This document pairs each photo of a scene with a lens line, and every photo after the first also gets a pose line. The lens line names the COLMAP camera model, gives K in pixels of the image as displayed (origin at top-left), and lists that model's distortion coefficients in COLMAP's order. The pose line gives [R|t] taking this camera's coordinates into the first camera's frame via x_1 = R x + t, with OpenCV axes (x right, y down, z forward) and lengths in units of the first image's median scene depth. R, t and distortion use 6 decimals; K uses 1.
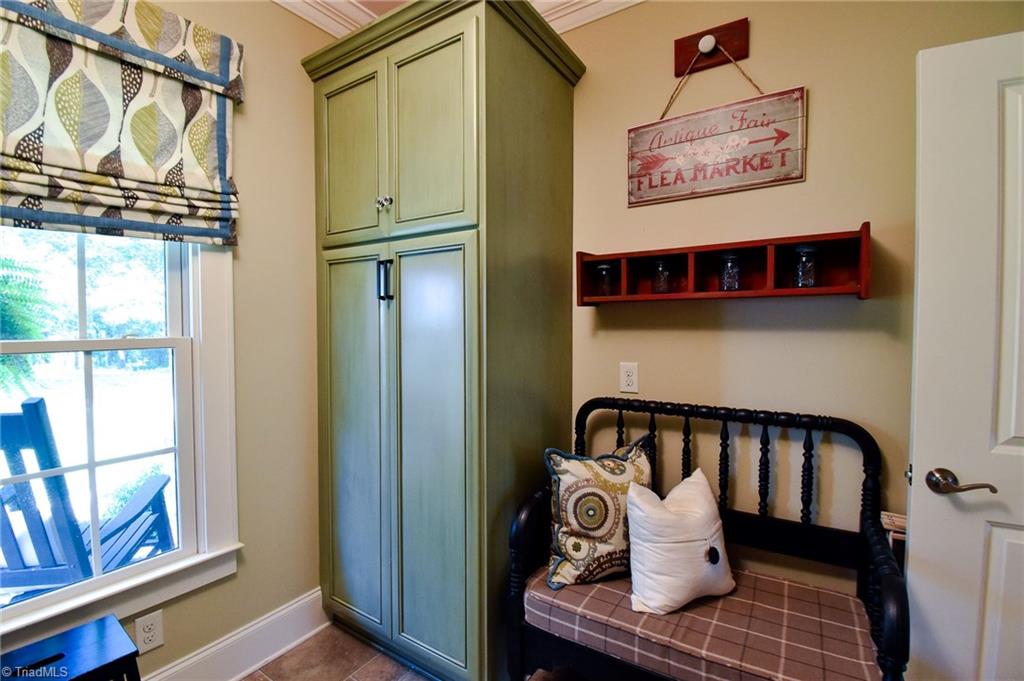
lens RADIAL K [[458.3, 0, 514.4], [0, 458.3, 340.5], [0, 0, 1]] dist [-0.014118, -0.008700]
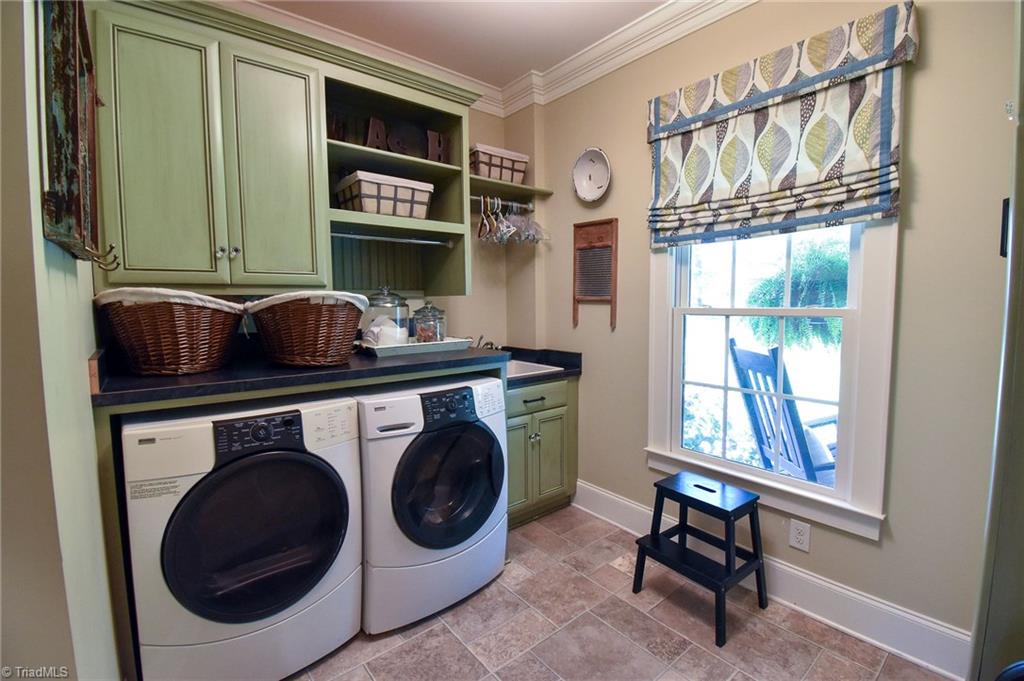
lens RADIAL K [[458.3, 0, 512.6], [0, 458.3, 339.8], [0, 0, 1]] dist [-0.014118, -0.008700]
pose [[-0.287622, 0.078966, -0.954483, 0.654377], [-0.021831, 0.995796, 0.088962, -0.012325], [0.957495, 0.046425, -0.284688, 0.566699]]
